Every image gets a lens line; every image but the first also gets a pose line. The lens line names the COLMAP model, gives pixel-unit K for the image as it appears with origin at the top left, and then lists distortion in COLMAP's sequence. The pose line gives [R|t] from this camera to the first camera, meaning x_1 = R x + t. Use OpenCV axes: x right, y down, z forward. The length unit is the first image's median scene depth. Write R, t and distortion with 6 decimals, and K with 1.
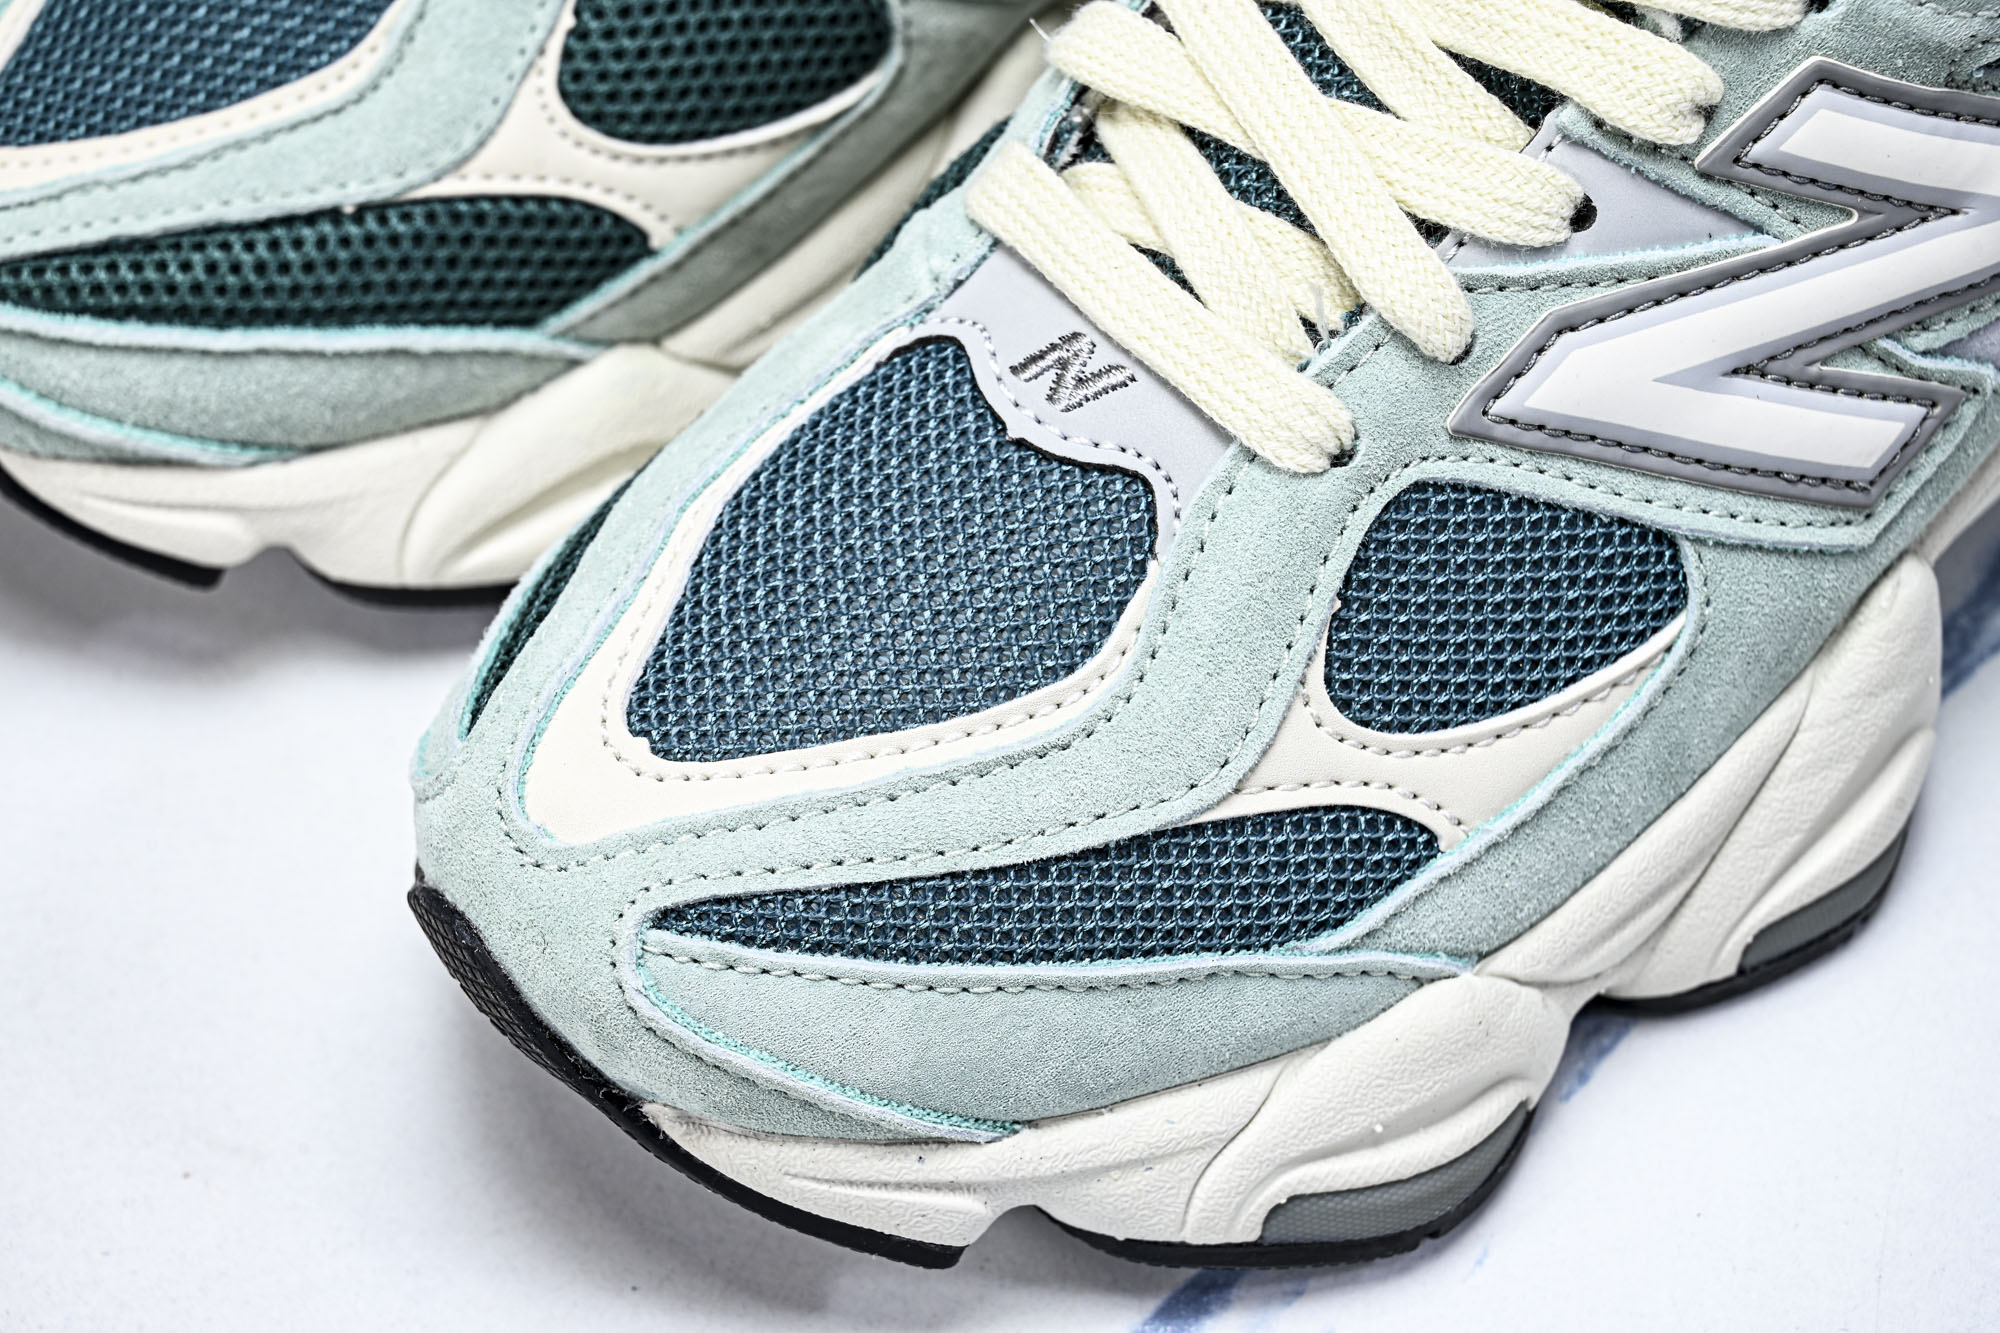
lens RADIAL K [[3996.6, 0, 998.5], [0, 3996.6, 680.7], [0, 0, 1]] dist [0.001208, 0.000000]
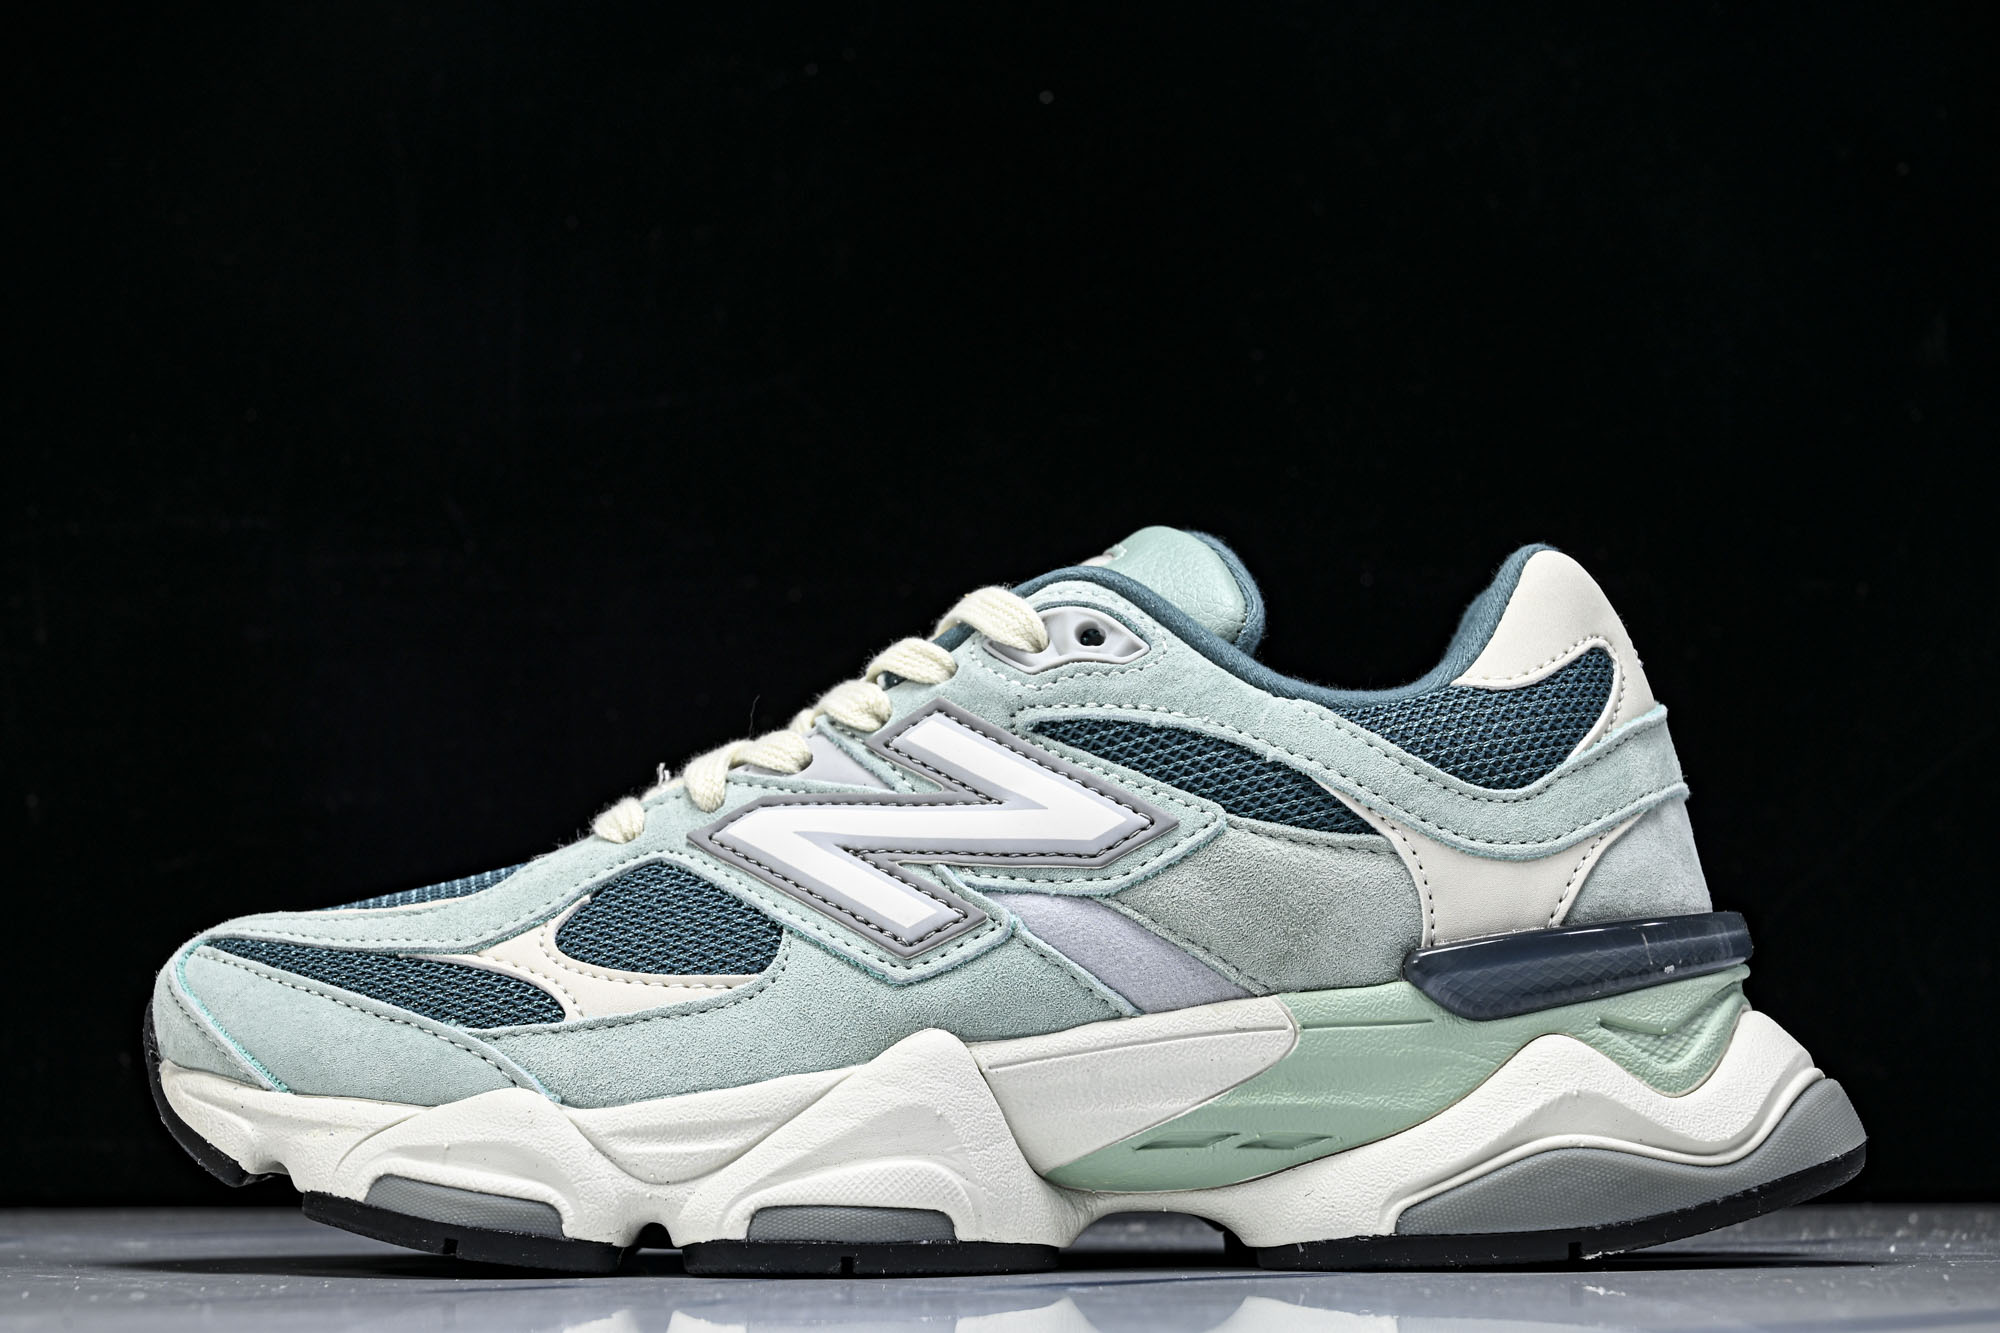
lens RADIAL K [[3526.9, 0, 1015.4], [0, 3526.9, 669.2], [0, 0, 1]] dist [0.011438, 0.000000]
pose [[0.752802, -0.025704, -0.657745, 1.249851], [-0.517975, 0.593477, -0.616025, 0.780479], [0.406191, 0.804440, 0.433456, 0.312732]]
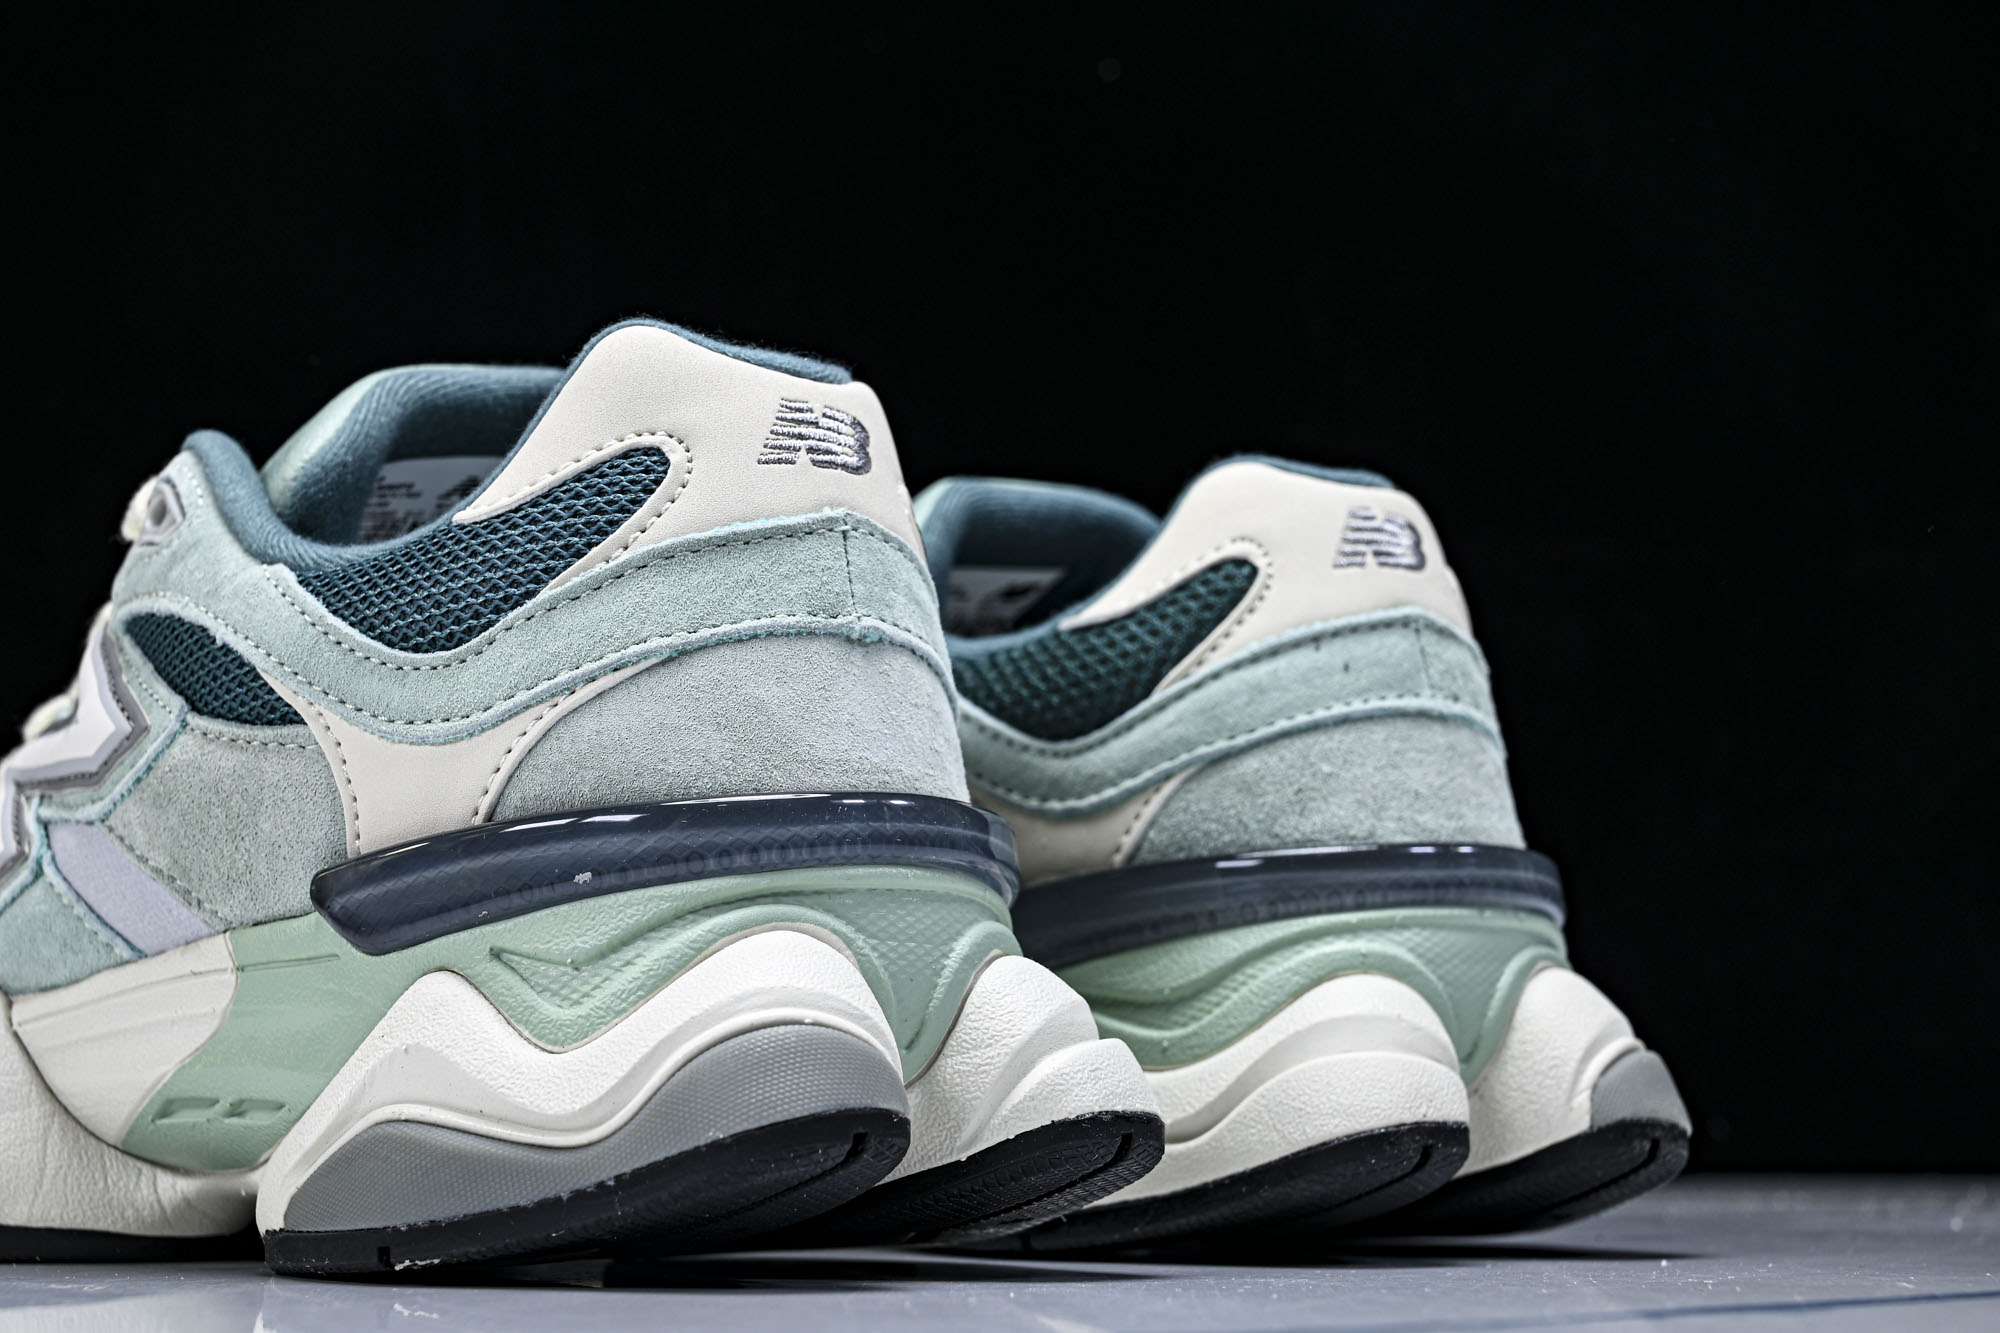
lens RADIAL K [[3526.9, 0, 1002.5], [0, 3526.9, 675.6], [0, 0, 1]] dist [0.011438, 0.000000]
pose [[0.026535, -0.062397, -0.997699, 1.573239], [-0.747344, 0.661608, -0.061254, -0.308926], [0.663907, 0.747249, -0.029076, 1.272135]]
